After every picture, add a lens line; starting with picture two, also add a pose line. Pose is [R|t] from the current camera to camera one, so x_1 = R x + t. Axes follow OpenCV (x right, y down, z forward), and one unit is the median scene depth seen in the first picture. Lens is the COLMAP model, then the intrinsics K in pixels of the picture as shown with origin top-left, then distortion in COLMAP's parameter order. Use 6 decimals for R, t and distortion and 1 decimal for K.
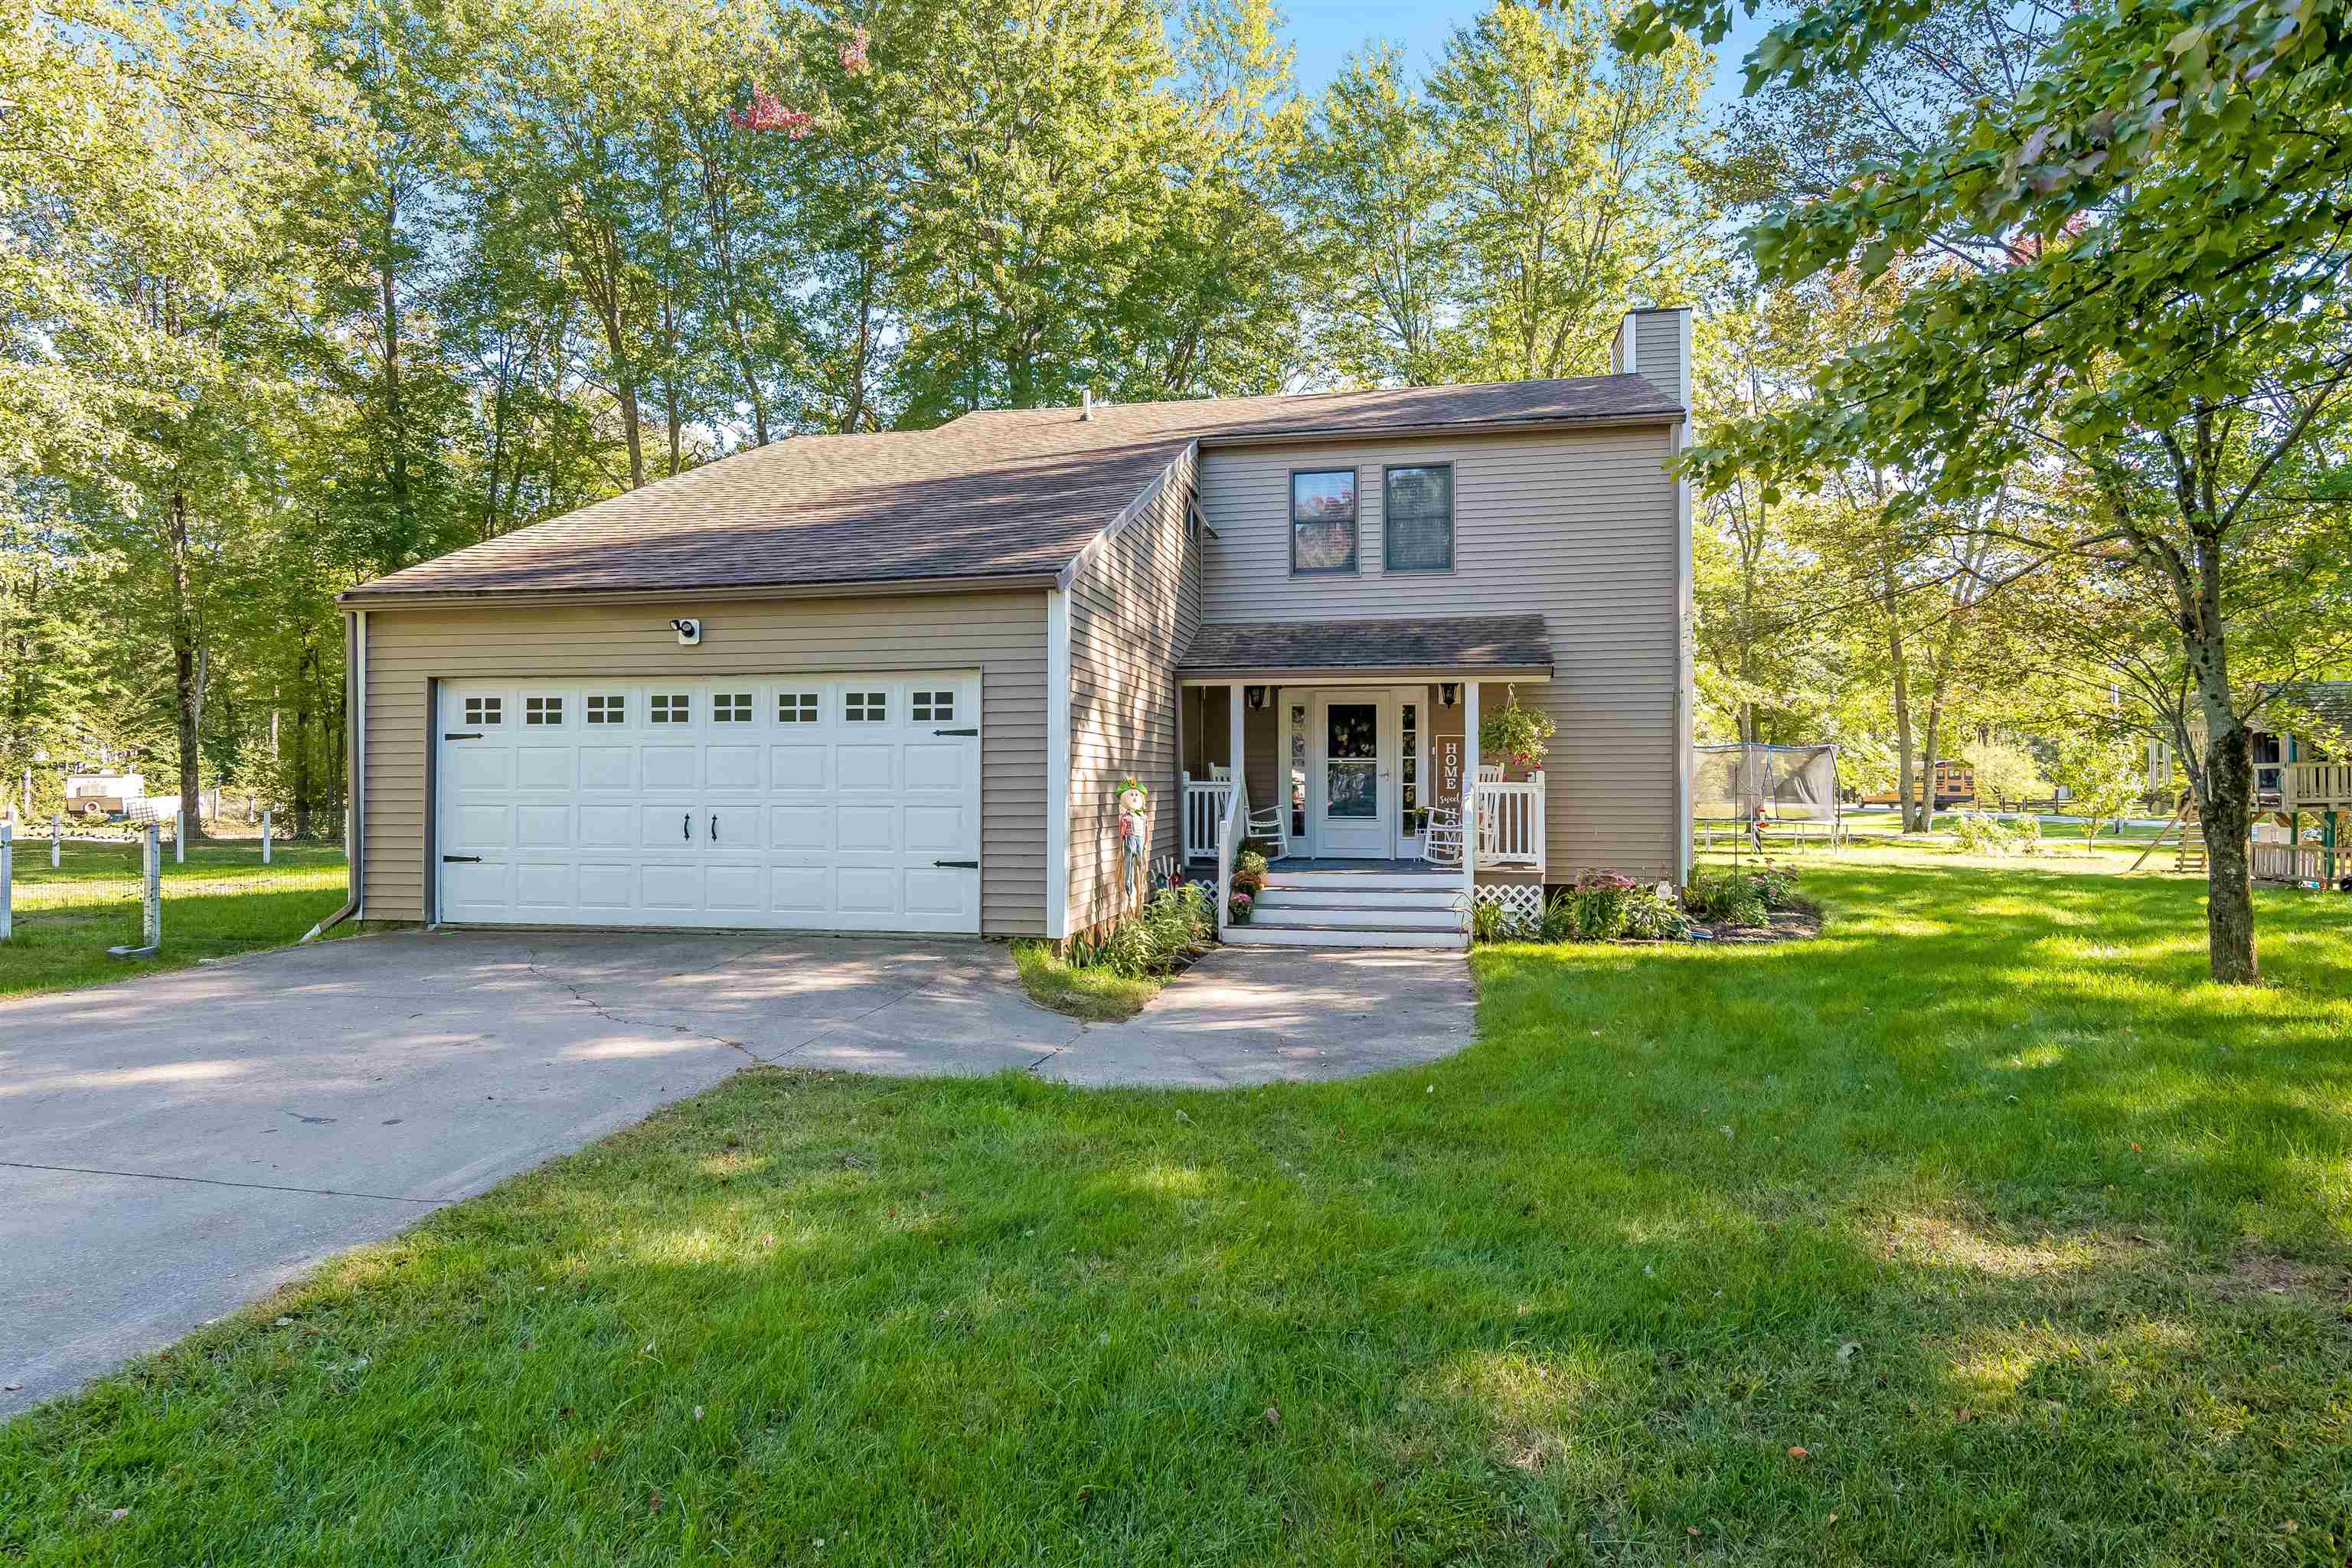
lens RADIAL K [[1301.7, 0, 1179.5], [0, 1301.7, 753.5], [0, 0, 1]] dist [0.003133, 0.000082]
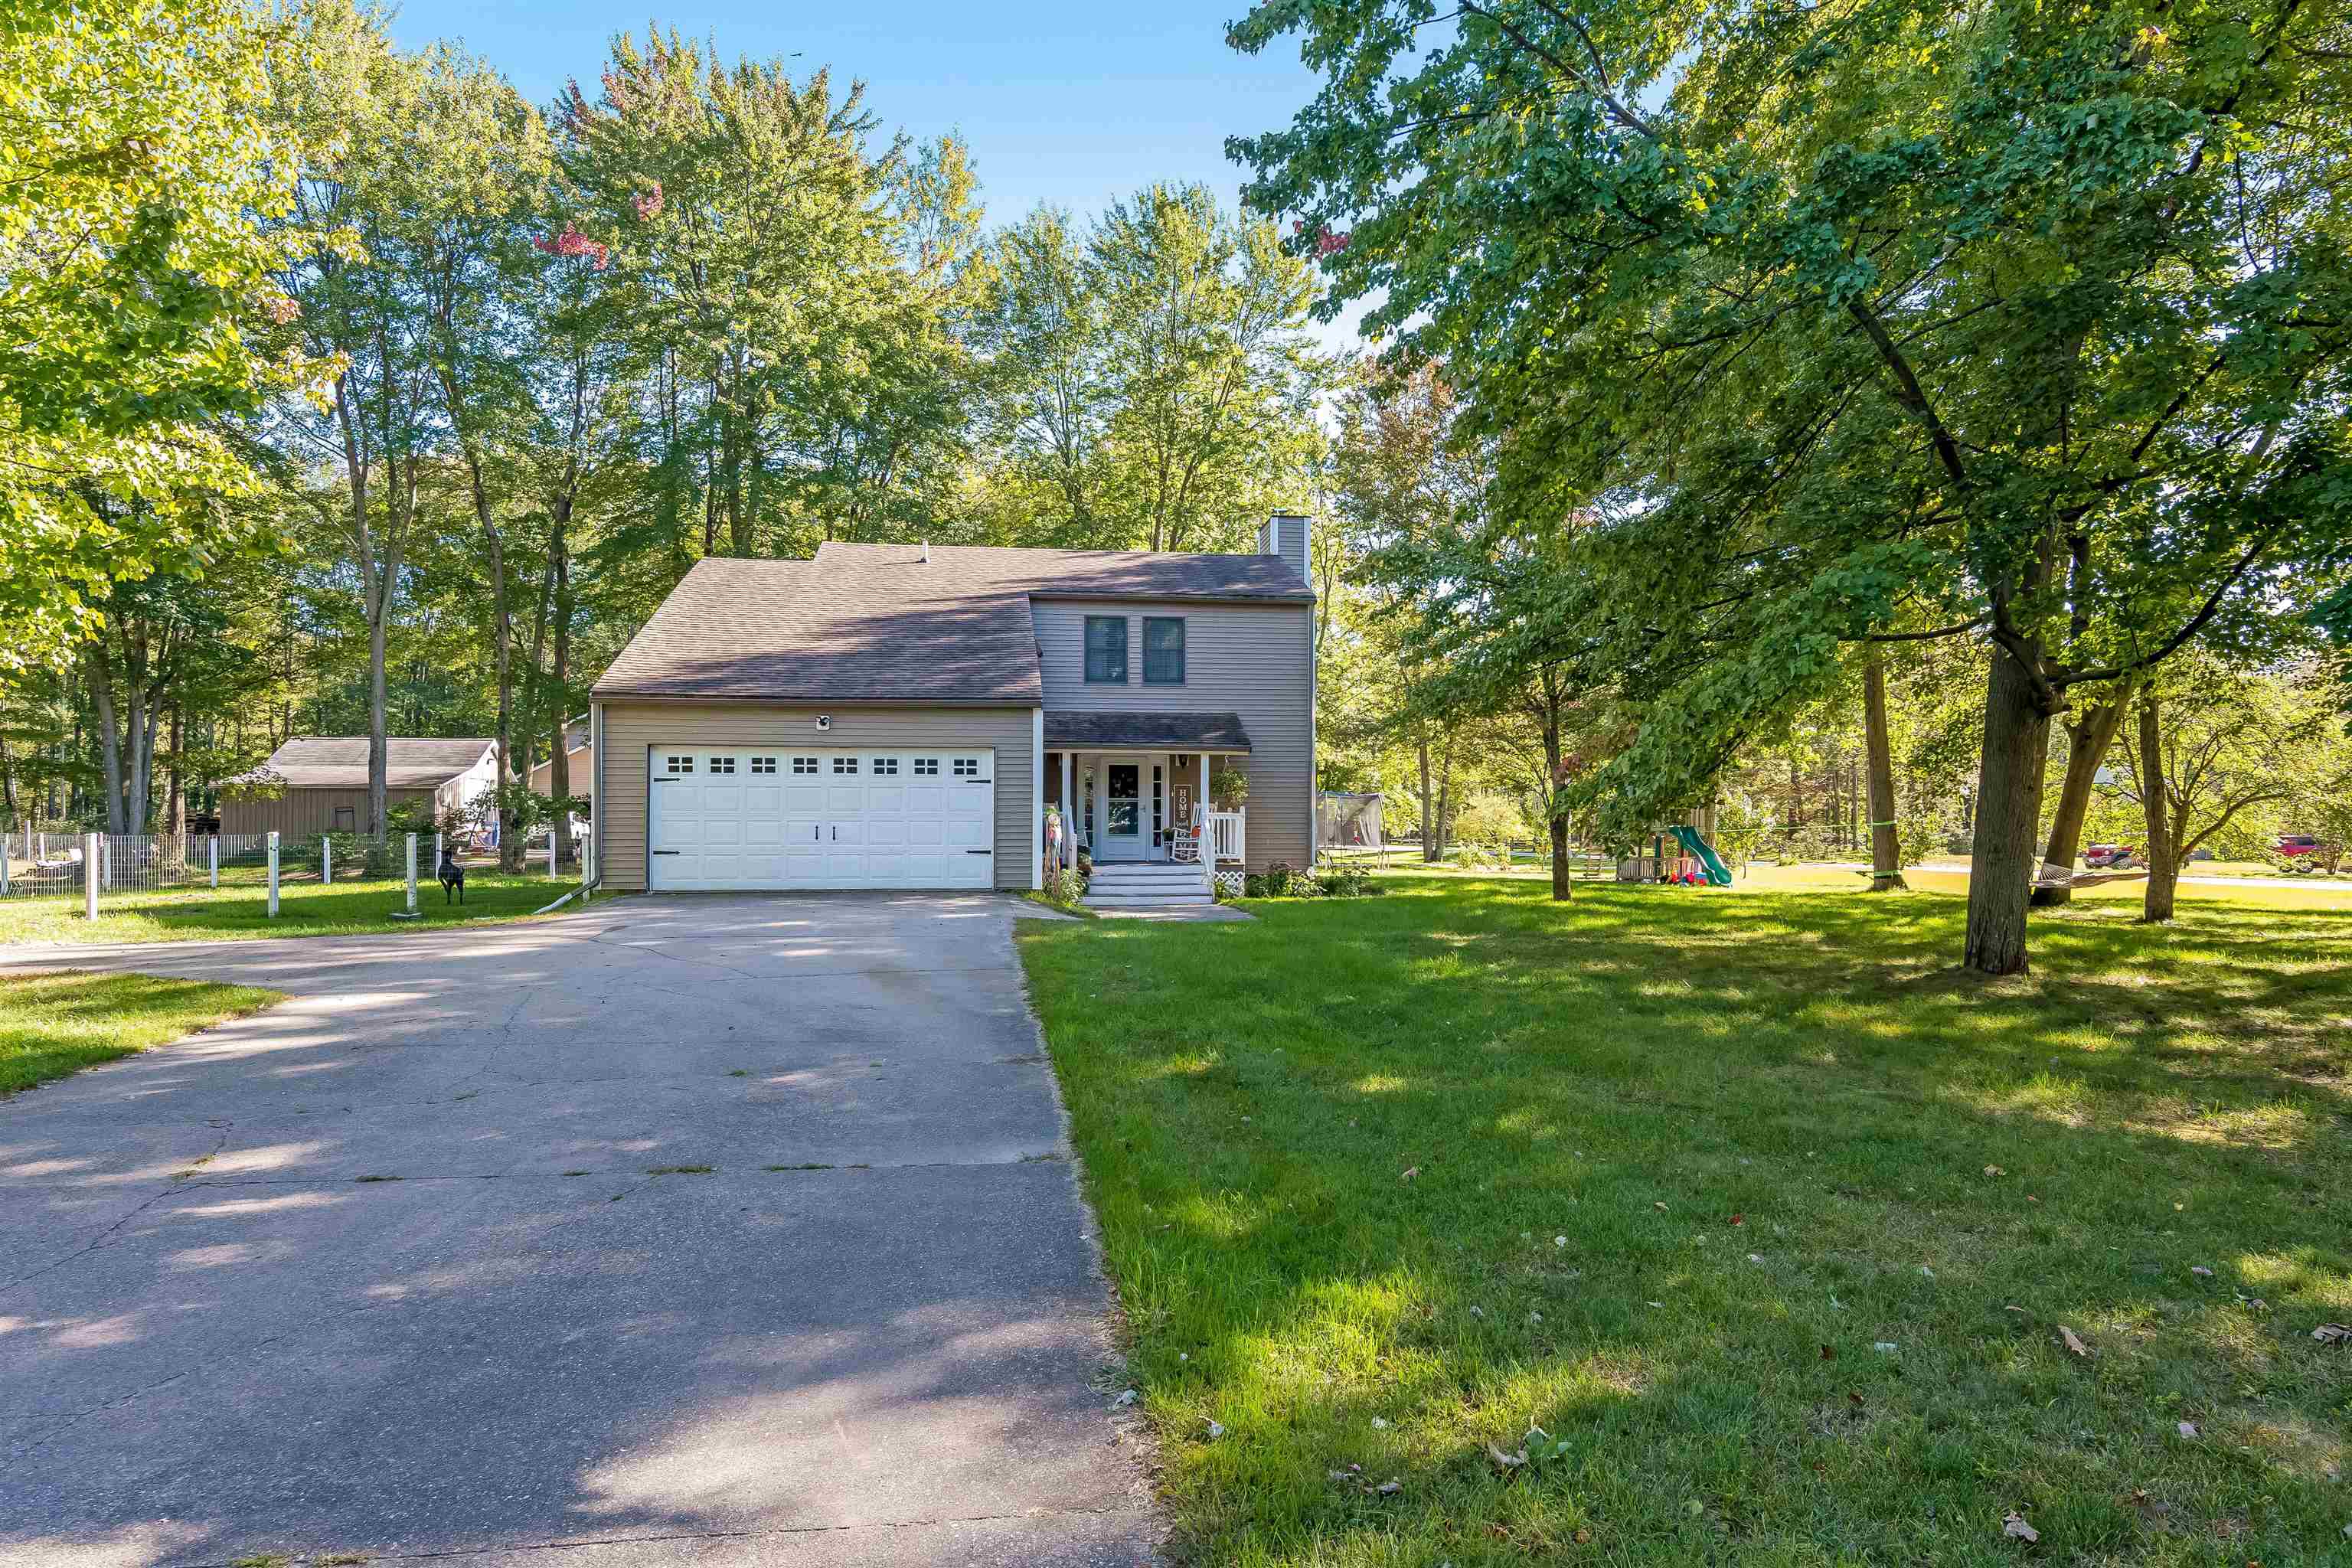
lens RADIAL K [[1363.8, 0, 1176.0], [0, 1363.8, 784.0], [0, 0, 1]] dist [-0.002211, 0.000147]
pose [[0.946583, 0.012052, 0.322234, -0.374704], [-0.008717, 0.999892, -0.011790, 0.005737], [-0.322342, 0.008351, 0.946587, -0.660959]]
